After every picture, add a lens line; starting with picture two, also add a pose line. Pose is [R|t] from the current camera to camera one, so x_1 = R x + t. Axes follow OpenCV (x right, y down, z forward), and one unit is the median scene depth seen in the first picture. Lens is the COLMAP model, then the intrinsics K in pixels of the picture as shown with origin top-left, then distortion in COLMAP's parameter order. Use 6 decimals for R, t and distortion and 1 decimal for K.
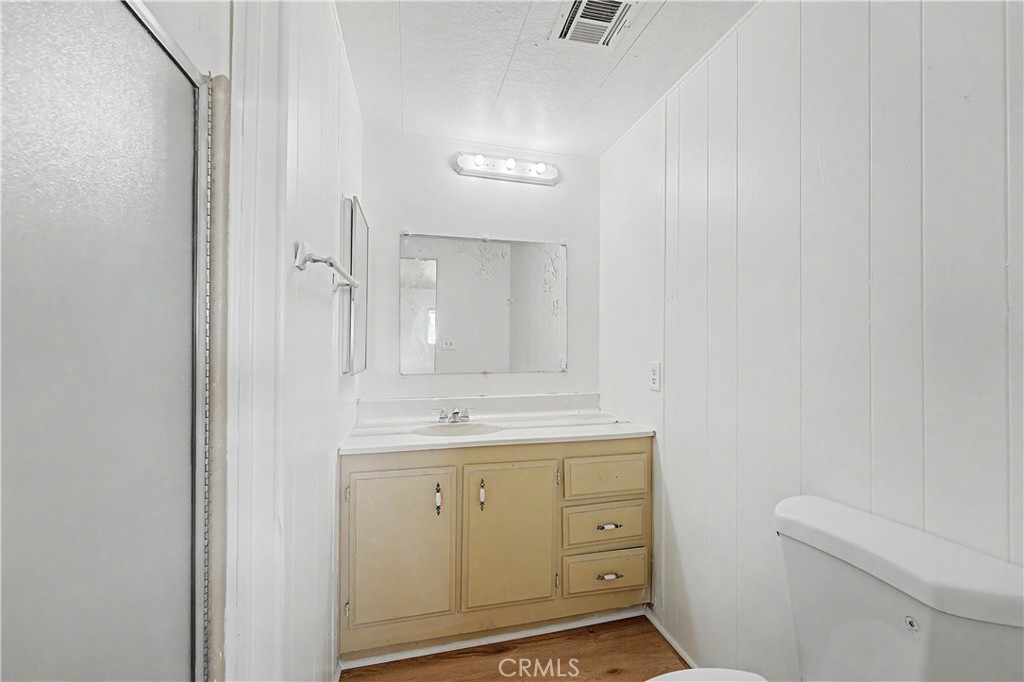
lens RADIAL K [[400.4, 0, 513.7], [0, 400.4, 344.2], [0, 0, 1]] dist [-0.000134, 0.000147]
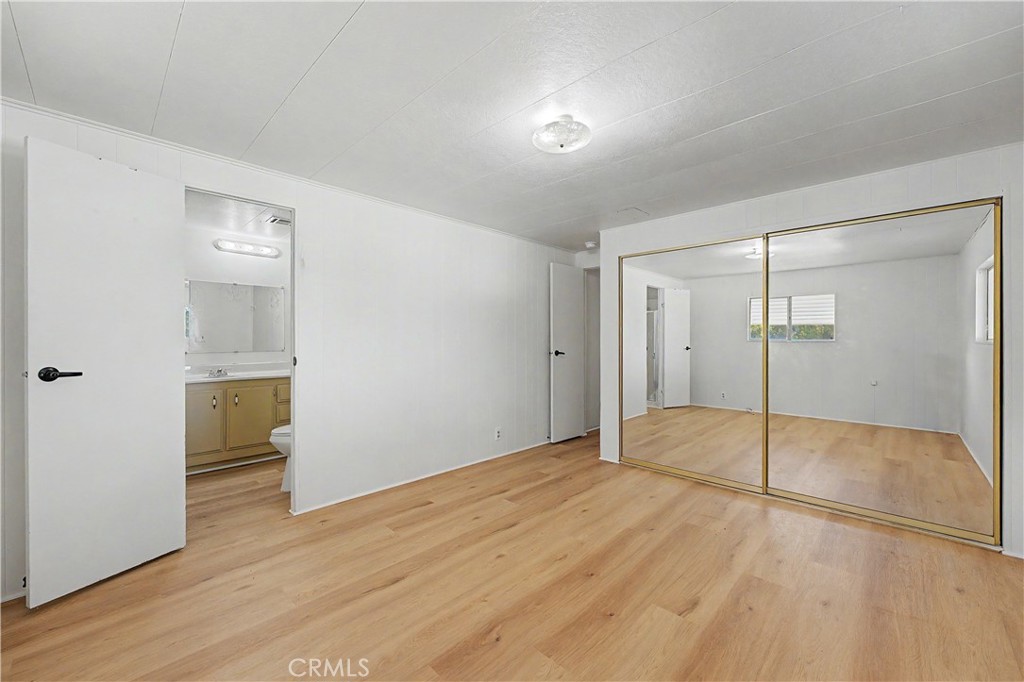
lens RADIAL K [[400.4, 0, 509.1], [0, 400.4, 338.5], [0, 0, 1]] dist [-0.000134, 0.000147]
pose [[0.860783, -0.009028, 0.508891, 0.101794], [-0.002494, 0.999756, 0.021955, -0.046748], [-0.508965, -0.020168, 0.860551, -1.732765]]
